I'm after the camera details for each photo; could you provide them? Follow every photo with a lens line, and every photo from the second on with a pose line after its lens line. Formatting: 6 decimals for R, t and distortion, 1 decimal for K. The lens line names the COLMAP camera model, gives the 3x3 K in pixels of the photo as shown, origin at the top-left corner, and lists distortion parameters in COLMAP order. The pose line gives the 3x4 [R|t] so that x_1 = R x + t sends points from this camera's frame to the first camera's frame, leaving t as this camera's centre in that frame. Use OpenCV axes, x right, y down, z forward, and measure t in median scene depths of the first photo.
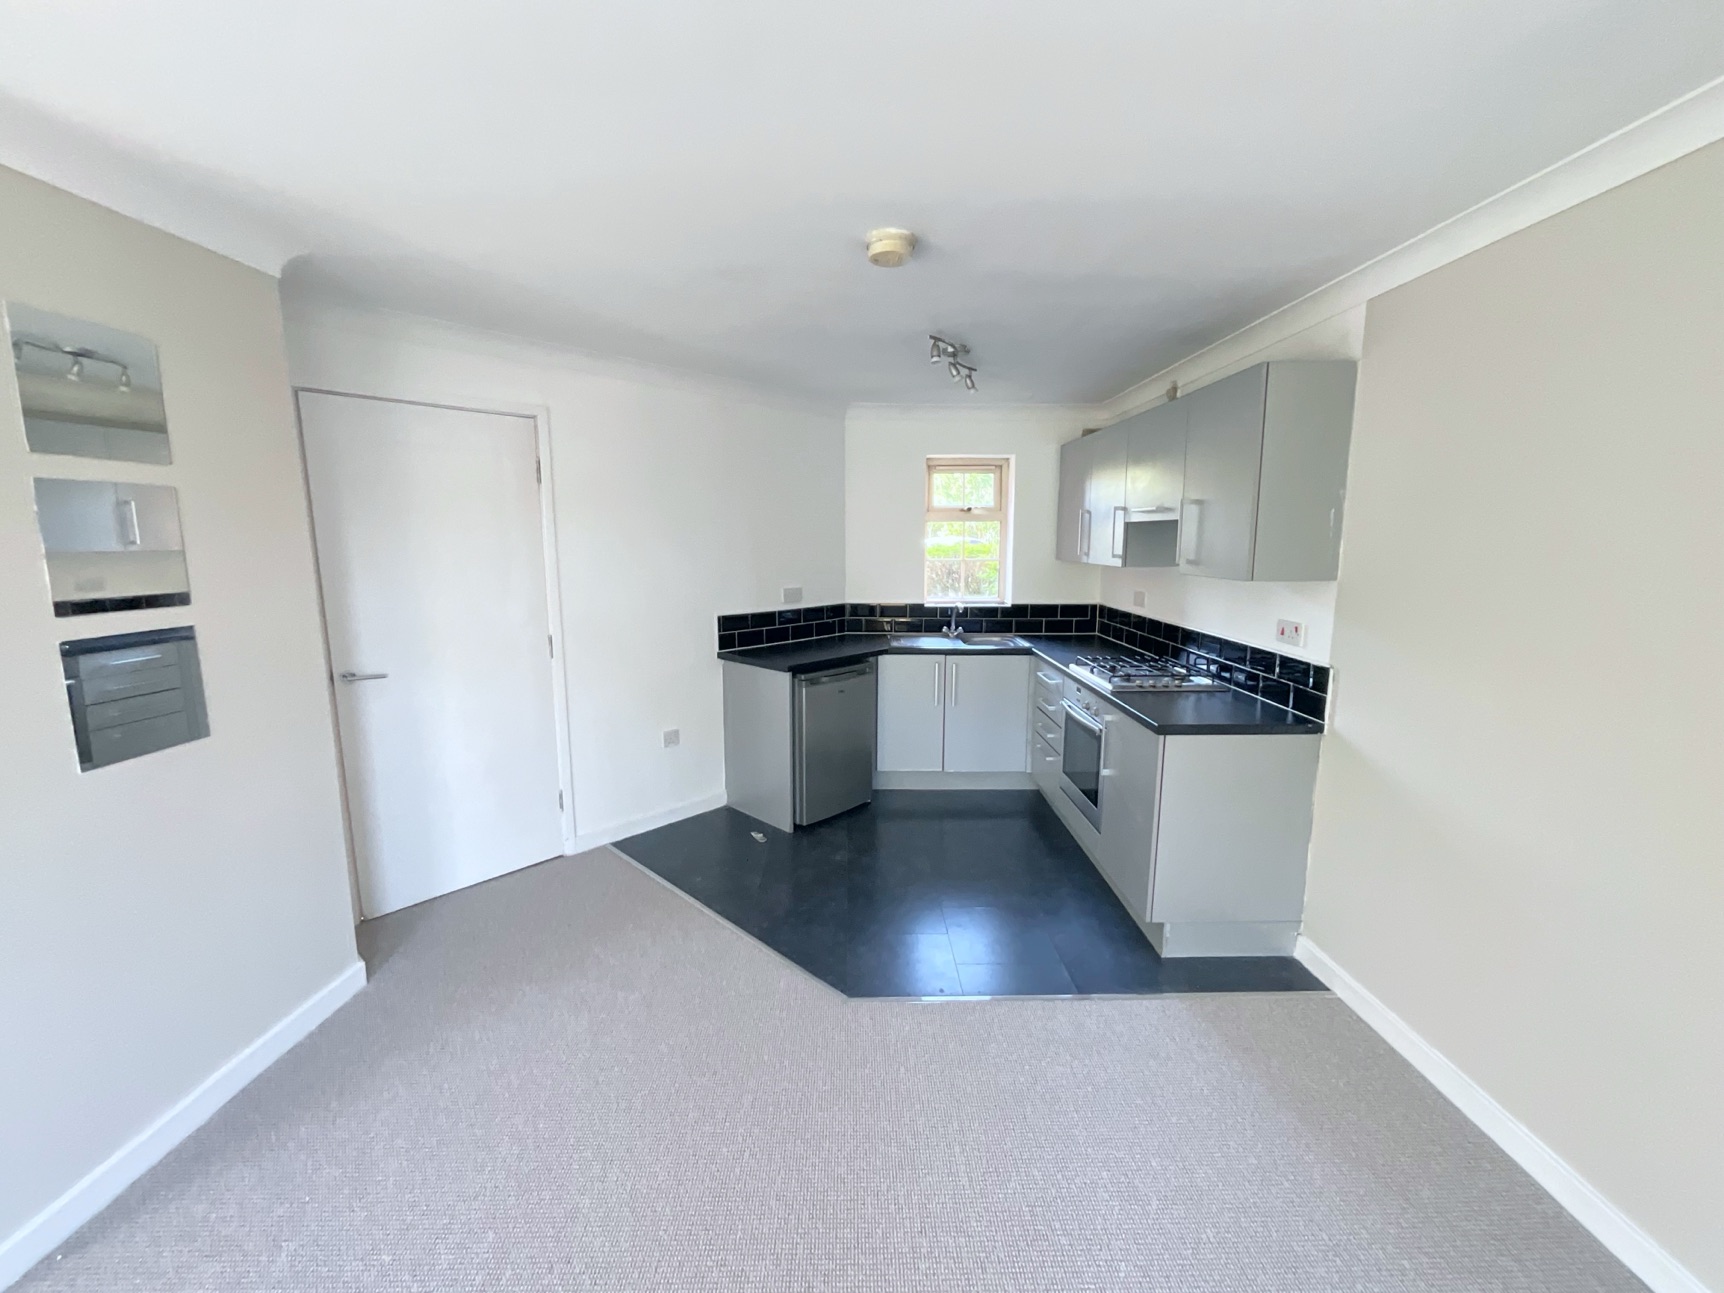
lens RADIAL K [[698.6, 0, 862.0], [0, 698.6, 646.6], [0, 0, 1]] dist [-0.000219, -0.000765]
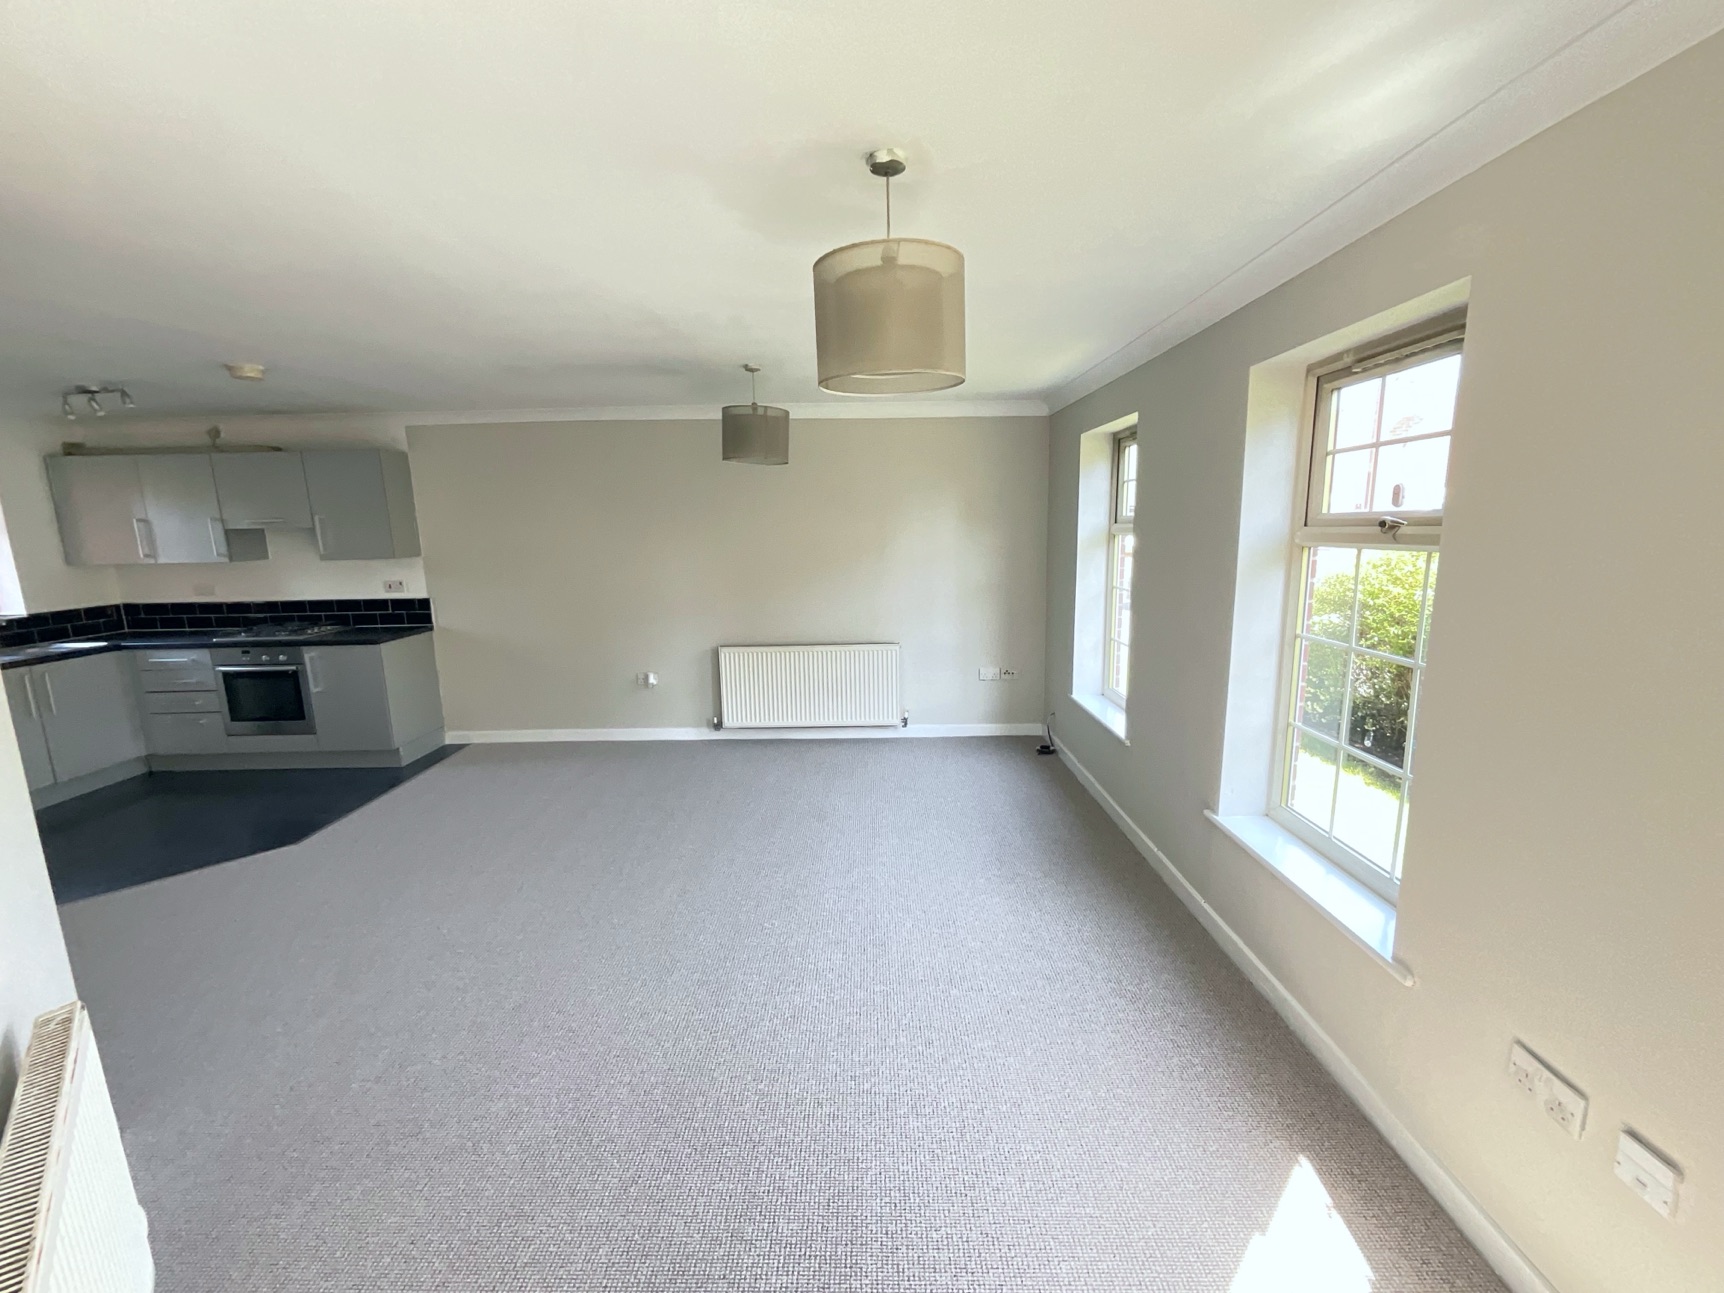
lens RADIAL K [[698.6, 0, 866.6], [0, 698.6, 647.1], [0, 0, 1]] dist [-0.000219, -0.000765]
pose [[0.027957, -0.178896, 0.983471, -0.905501], [0.176823, 0.969225, 0.171278, 0.030495], [-0.983845, 0.169112, 0.058730, -0.252806]]
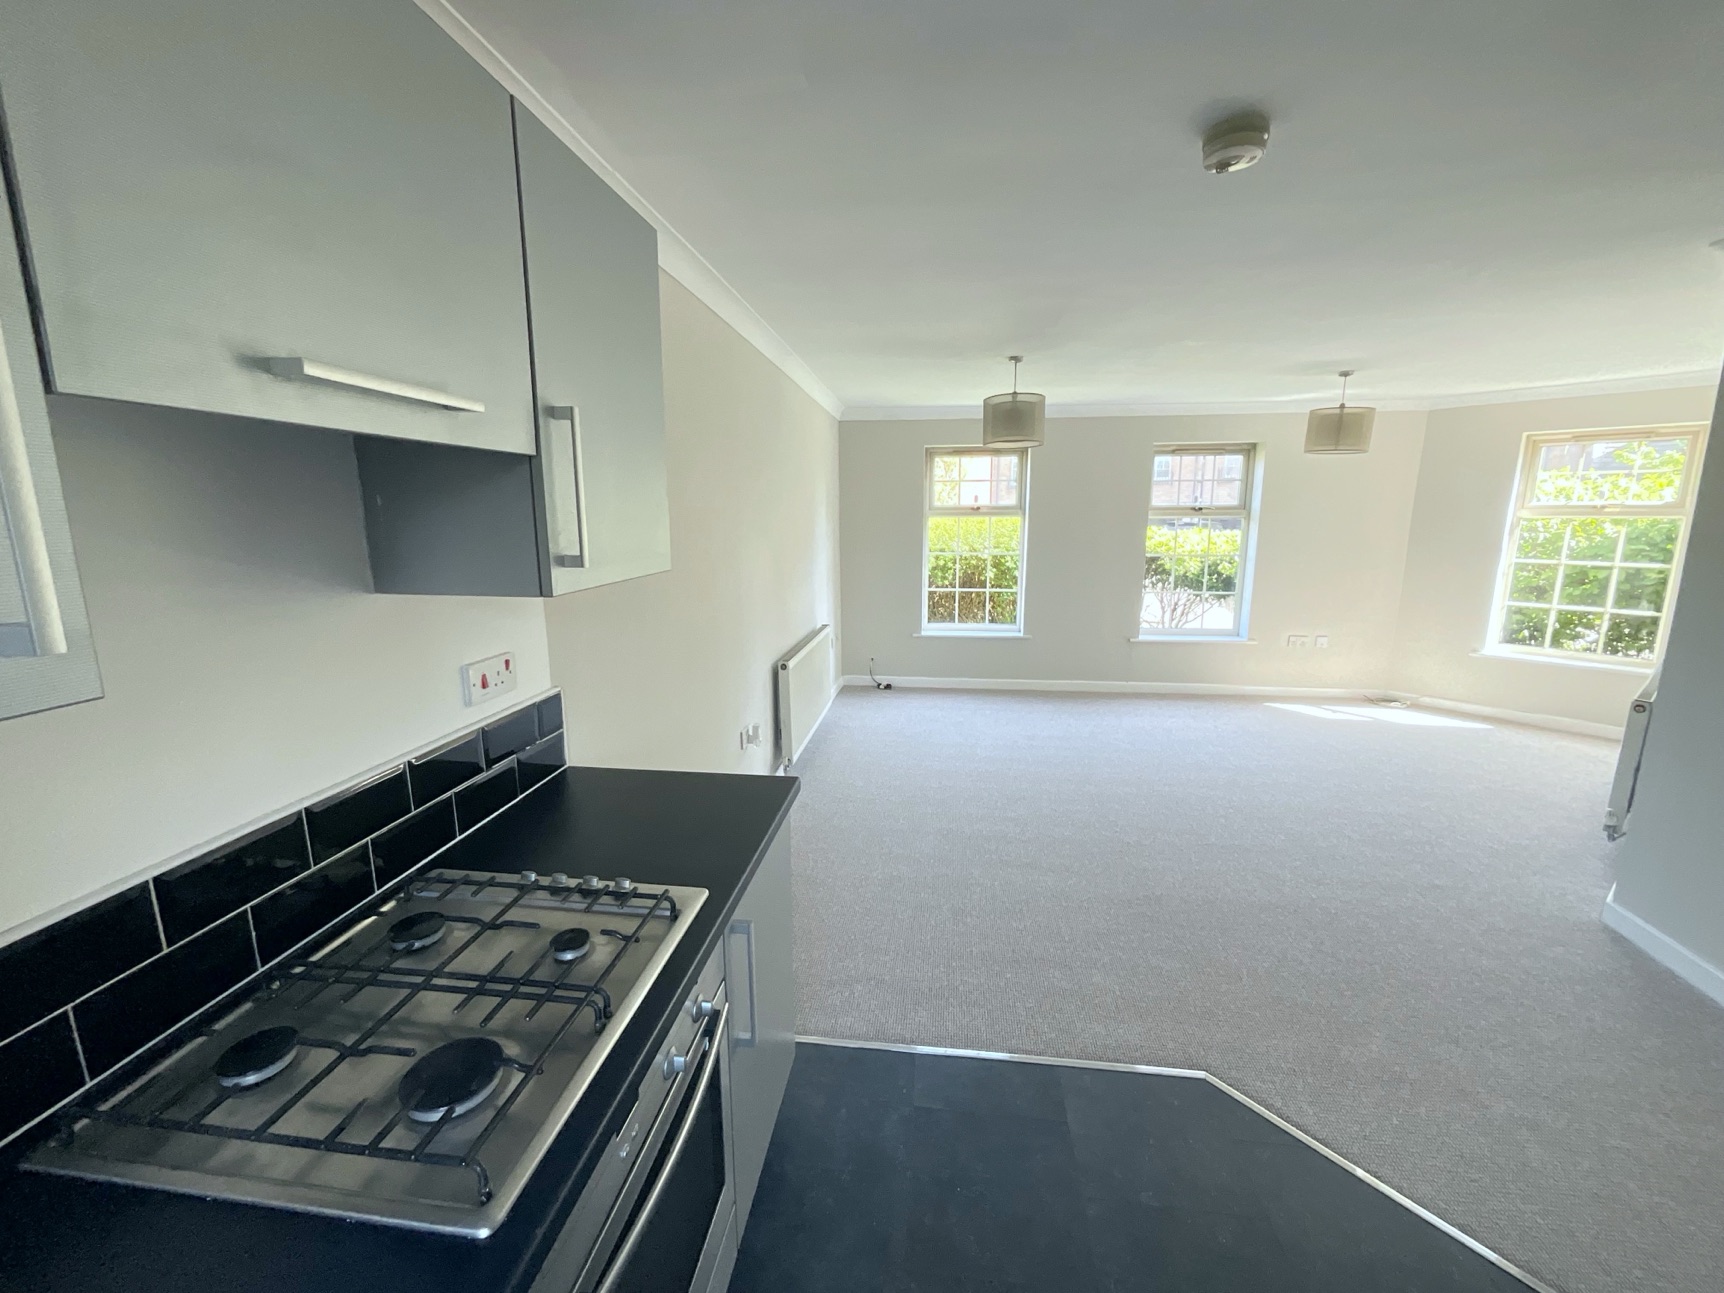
lens RADIAL K [[698.6, 0, 861.9], [0, 698.6, 637.9], [0, 0, 1]] dist [-0.000219, -0.000765]
pose [[-0.989931, -0.031488, 0.138003, 0.180488], [0.016988, 0.941467, 0.336678, -0.165144], [-0.140526, 0.335633, -0.931452, 1.051809]]
